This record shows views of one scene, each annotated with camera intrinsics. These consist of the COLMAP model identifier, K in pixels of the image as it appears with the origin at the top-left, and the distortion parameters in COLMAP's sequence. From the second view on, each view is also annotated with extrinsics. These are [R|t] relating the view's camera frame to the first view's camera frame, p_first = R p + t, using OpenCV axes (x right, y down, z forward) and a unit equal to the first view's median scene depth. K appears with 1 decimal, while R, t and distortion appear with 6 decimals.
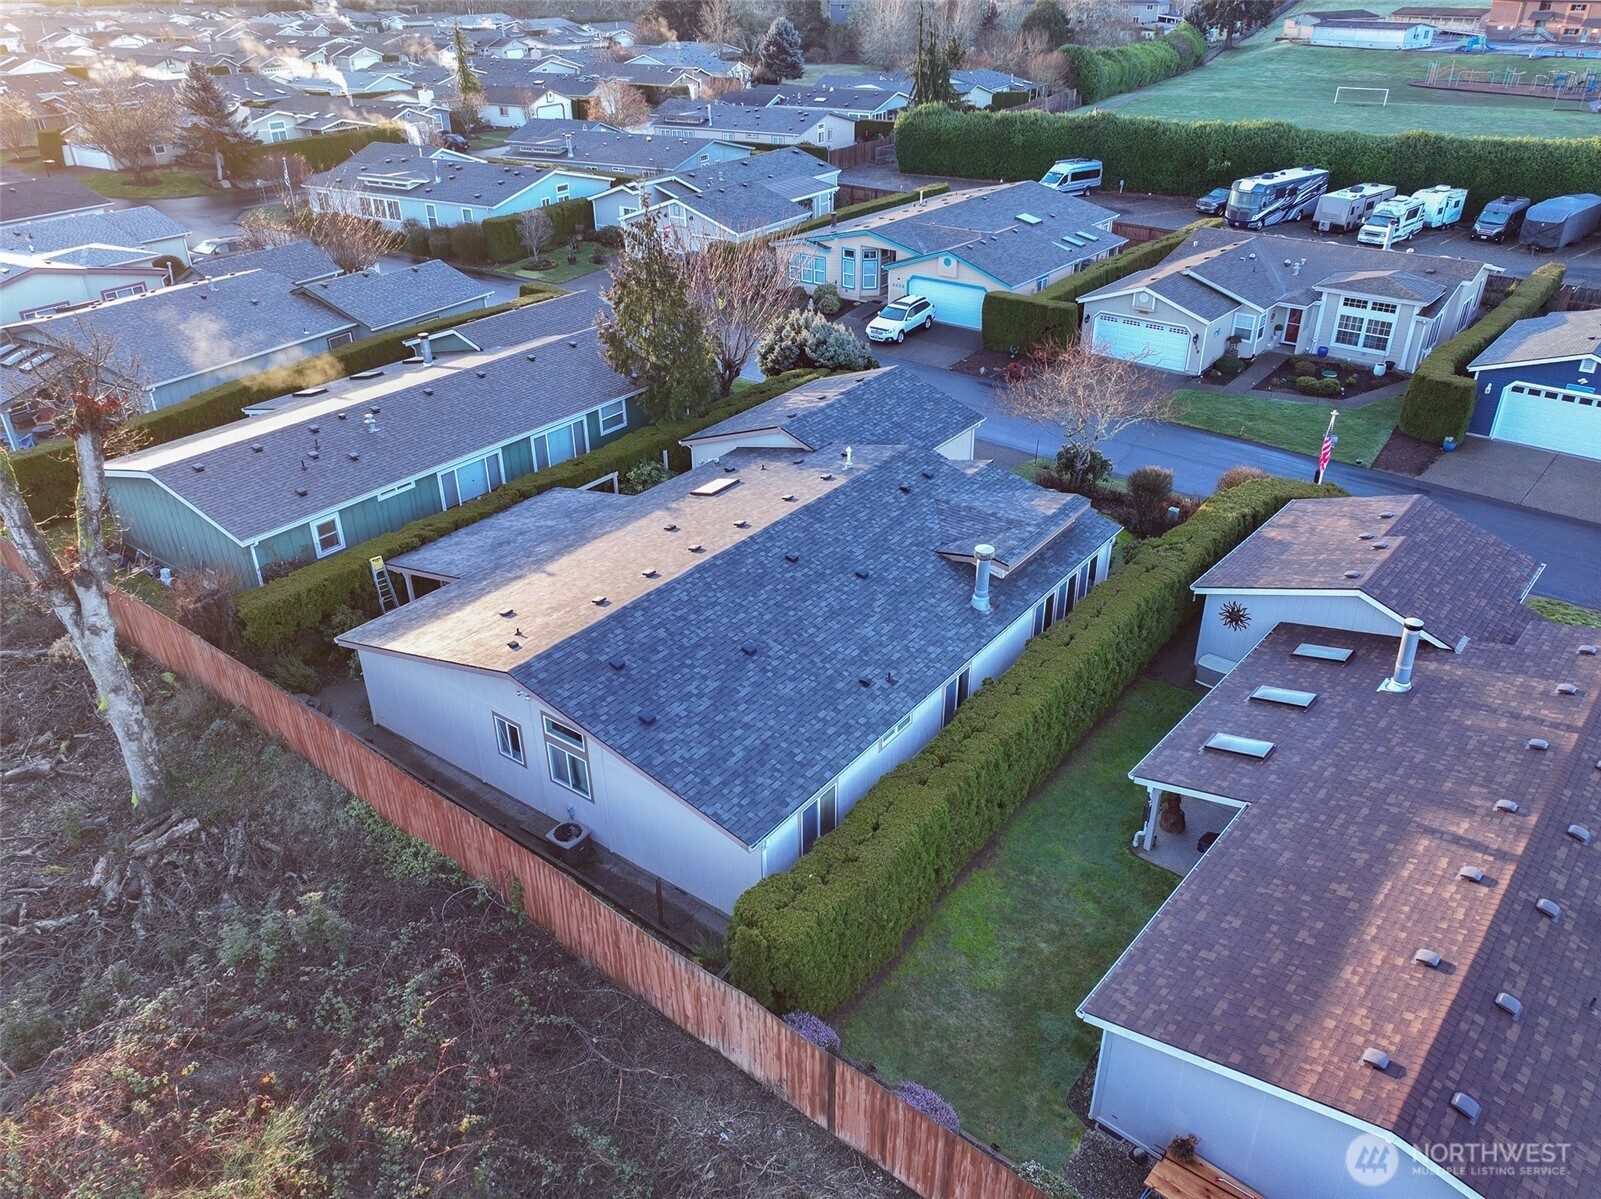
lens RADIAL K [[1164.7, 0, 800.8], [0, 1164.7, 599.5], [0, 0, 1]] dist [-0.002661, 0.016473]
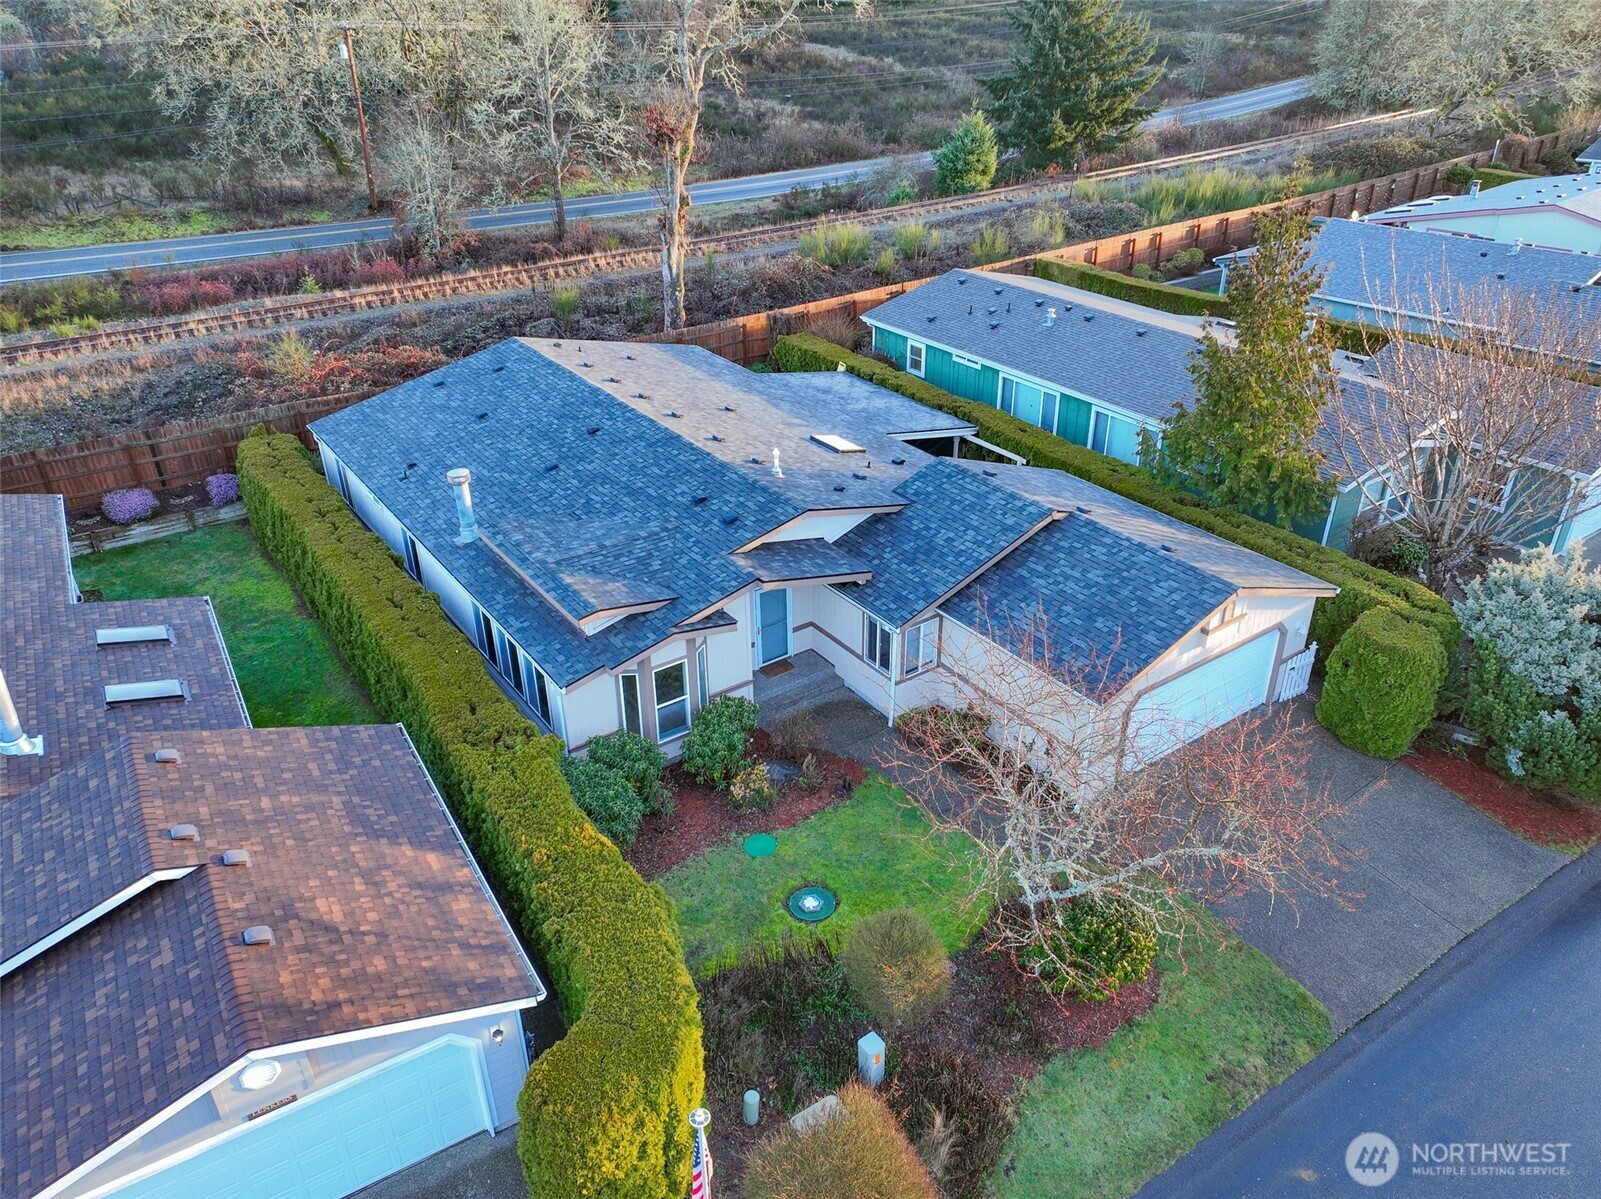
lens RADIAL K [[1164.7, 0, 802.7], [0, 1164.7, 599.0], [0, 0, 1]] dist [-0.002661, 0.016473]
pose [[-0.313391, 0.468477, -0.826024, 0.713139], [-0.451678, 0.691613, 0.563612, -0.497845], [0.835328, 0.549728, -0.005144, 1.047487]]
